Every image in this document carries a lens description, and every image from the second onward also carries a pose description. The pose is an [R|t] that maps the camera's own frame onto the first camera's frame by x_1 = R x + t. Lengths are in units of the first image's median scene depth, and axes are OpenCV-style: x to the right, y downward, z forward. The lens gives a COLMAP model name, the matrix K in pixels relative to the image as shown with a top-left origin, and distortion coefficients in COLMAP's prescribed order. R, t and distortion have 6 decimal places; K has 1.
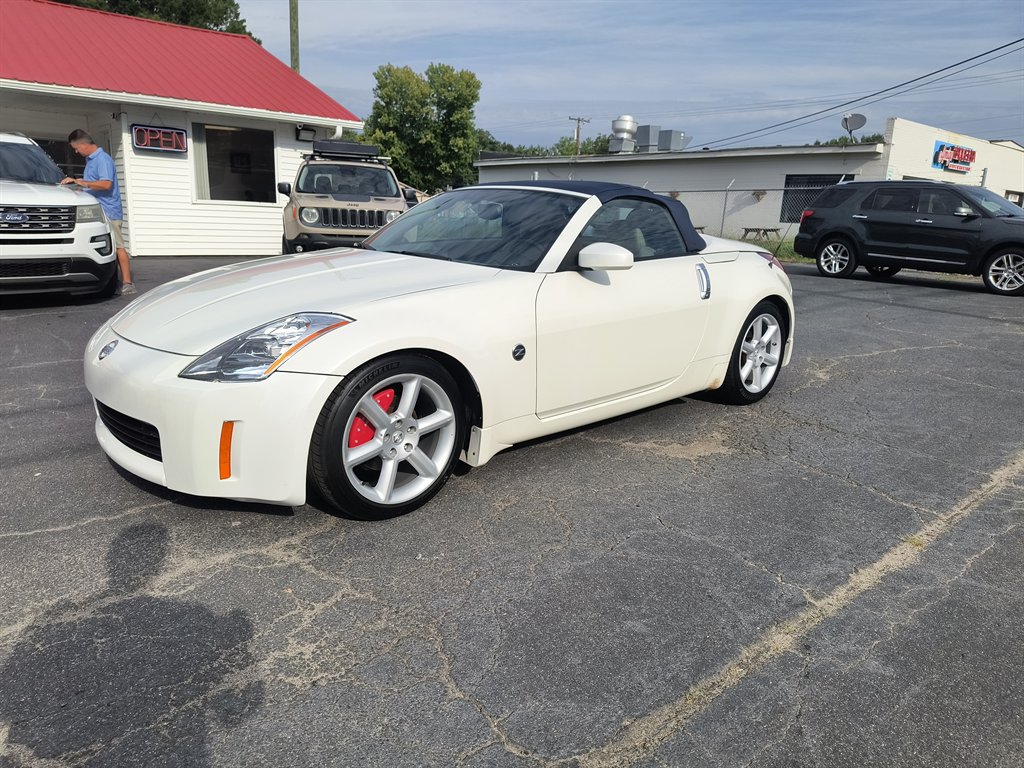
lens RADIAL K [[684.9, 0, 506.7], [0, 684.9, 387.7], [0, 0, 1]] dist [0.034252, -0.030642]
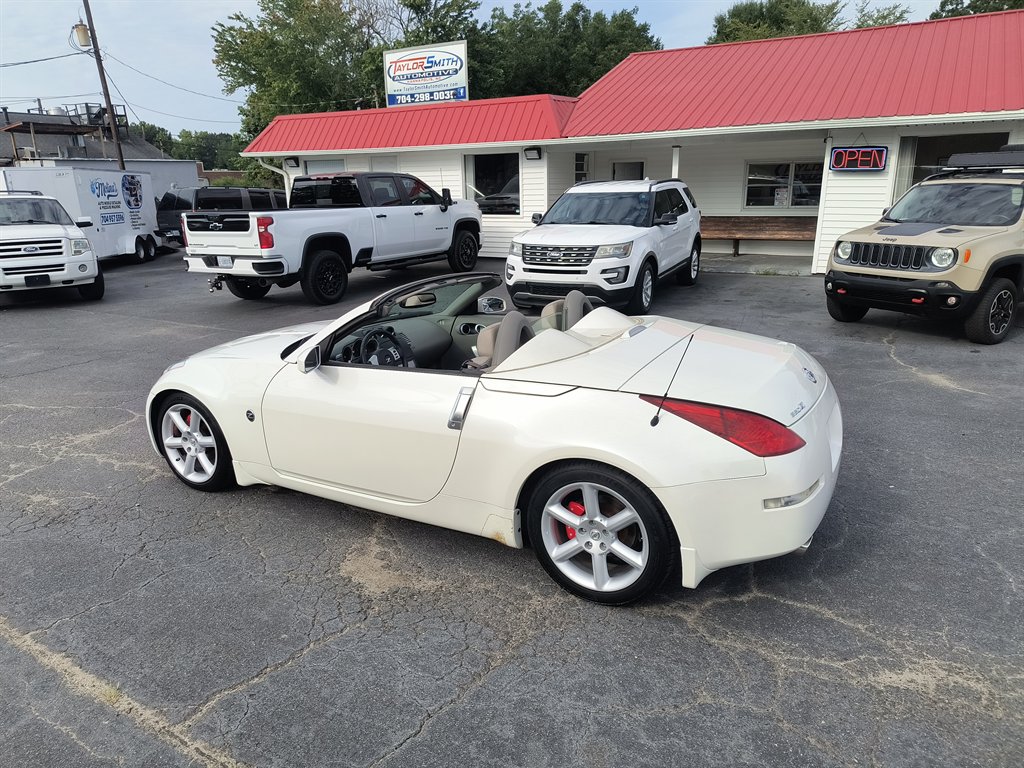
lens RADIAL K [[684.9, 0, 506.9], [0, 684.9, 387.9], [0, 0, 1]] dist [0.034252, -0.030642]
pose [[0.317285, 0.227506, -0.920636, 0.420114], [-0.210852, 0.963421, 0.165412, -0.129385], [0.924593, 0.141635, 0.353649, 0.293604]]
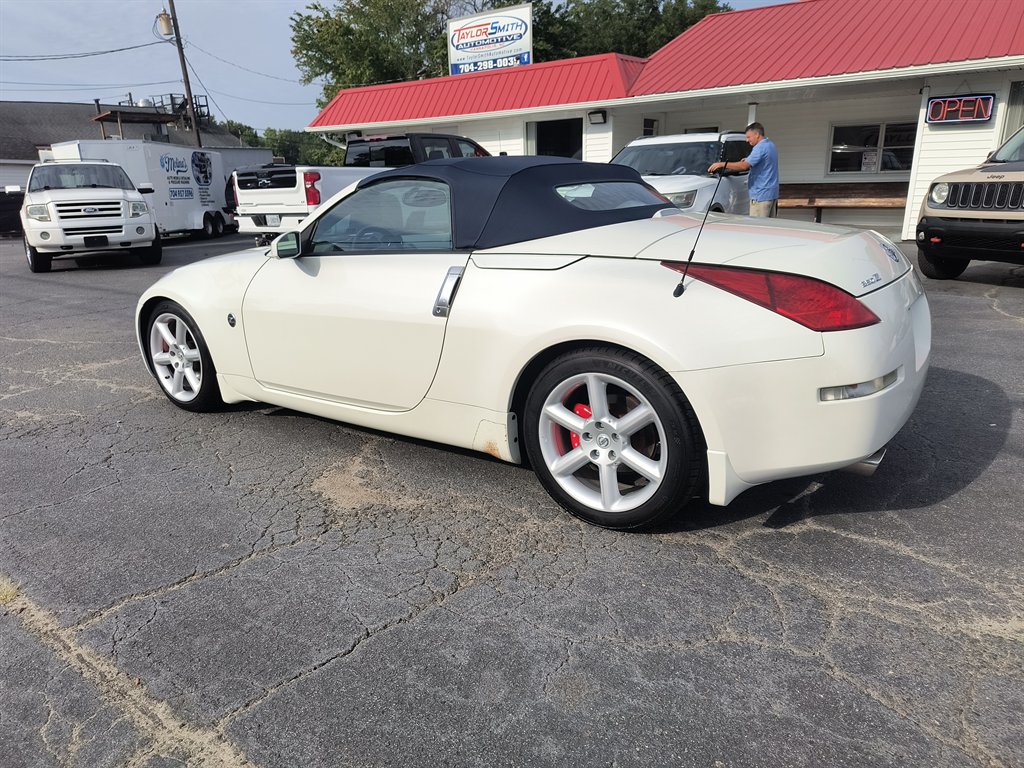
lens RADIAL K [[684.9, 0, 510.4], [0, 684.9, 393.7], [0, 0, 1]] dist [0.034252, -0.030642]
pose [[0.222151, 0.246868, -0.943242, 0.385830], [-0.214510, 0.956087, 0.199709, -0.081672], [0.951123, 0.157969, 0.265352, 0.348458]]
